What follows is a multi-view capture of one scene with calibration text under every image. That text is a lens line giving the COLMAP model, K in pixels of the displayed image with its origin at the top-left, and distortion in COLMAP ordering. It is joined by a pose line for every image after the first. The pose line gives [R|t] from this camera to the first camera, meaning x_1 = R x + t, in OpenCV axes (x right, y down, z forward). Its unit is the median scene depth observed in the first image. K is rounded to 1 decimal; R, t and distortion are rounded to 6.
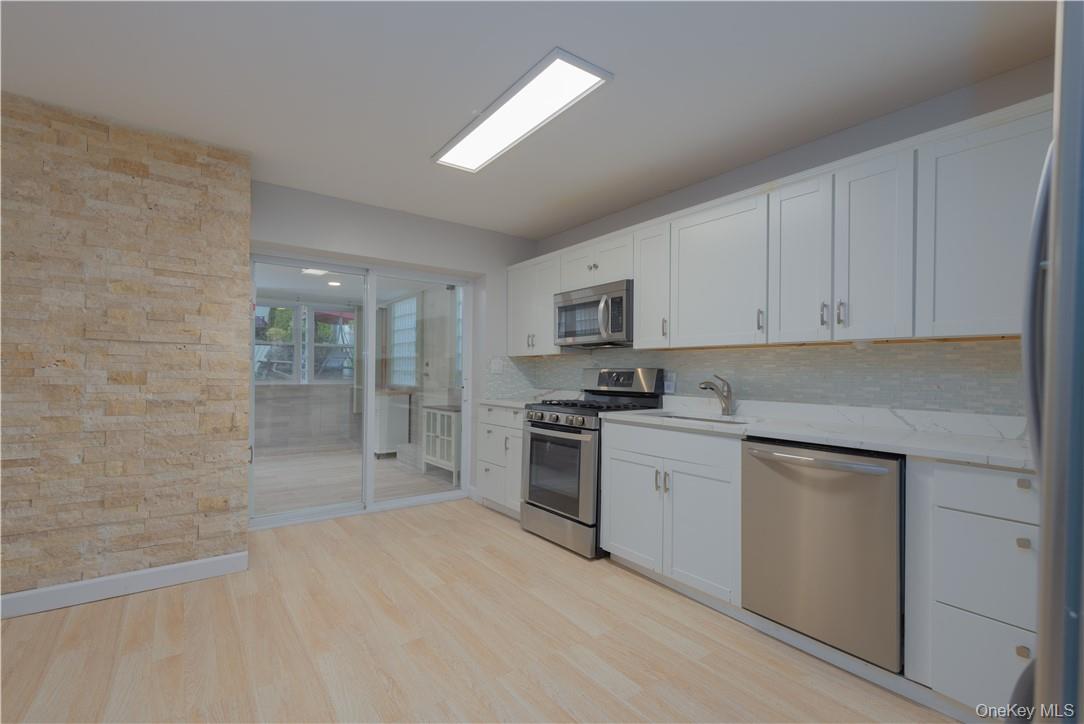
lens RADIAL K [[488.5, 0, 542.0], [0, 488.5, 368.6], [0, 0, 1]] dist [0.005306, -0.000557]
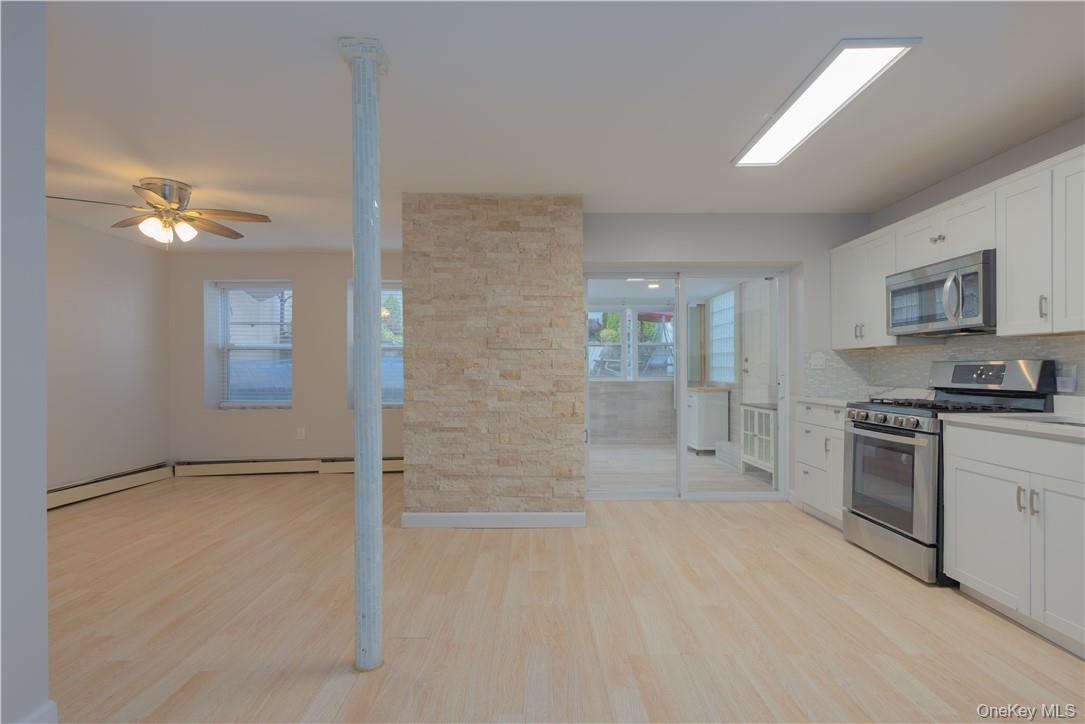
lens RADIAL K [[525.1, 0, 545.3], [0, 525.1, 370.5], [0, 0, 1]] dist [0.001311, 0.000257]
pose [[0.813292, -0.010070, -0.581769, 0.098457], [0.015790, 0.999864, 0.004766, 0.000513], [0.581642, -0.013062, 0.813340, -0.144541]]
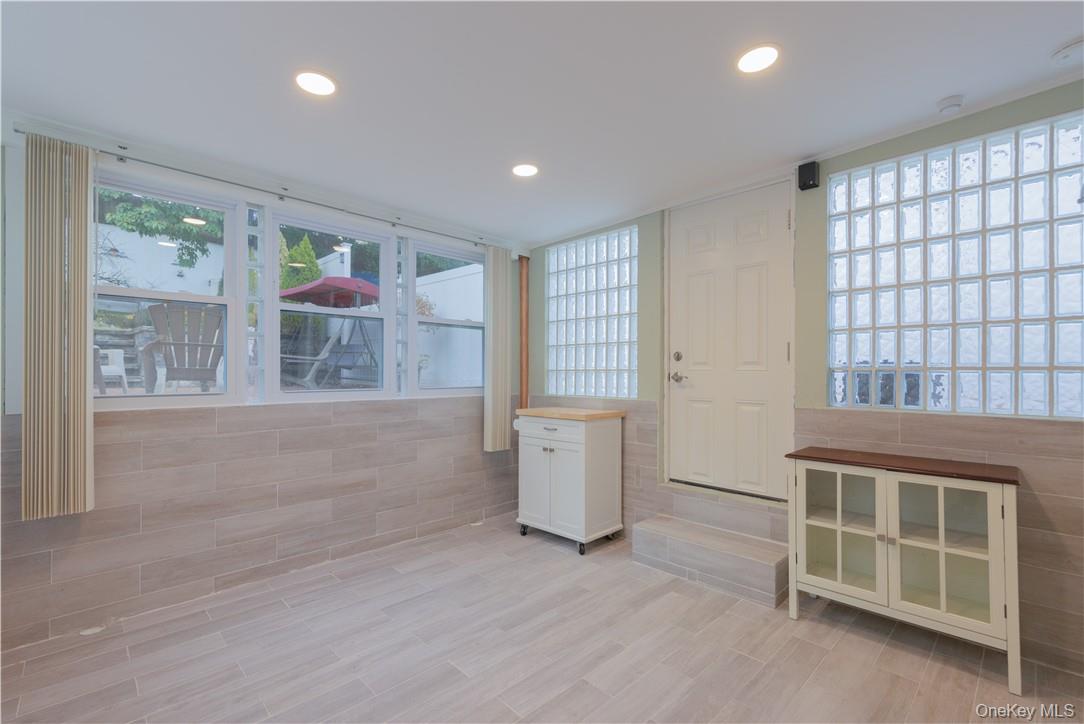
lens RADIAL K [[488.5, 0, 544.2], [0, 488.5, 370.0], [0, 0, 1]] dist [0.005306, -0.000557]
pose [[0.993082, -0.007844, 0.117164, -1.019240], [0.007584, 0.999968, 0.002666, 0.004701], [-0.117181, -0.001759, 0.993109, 1.256233]]
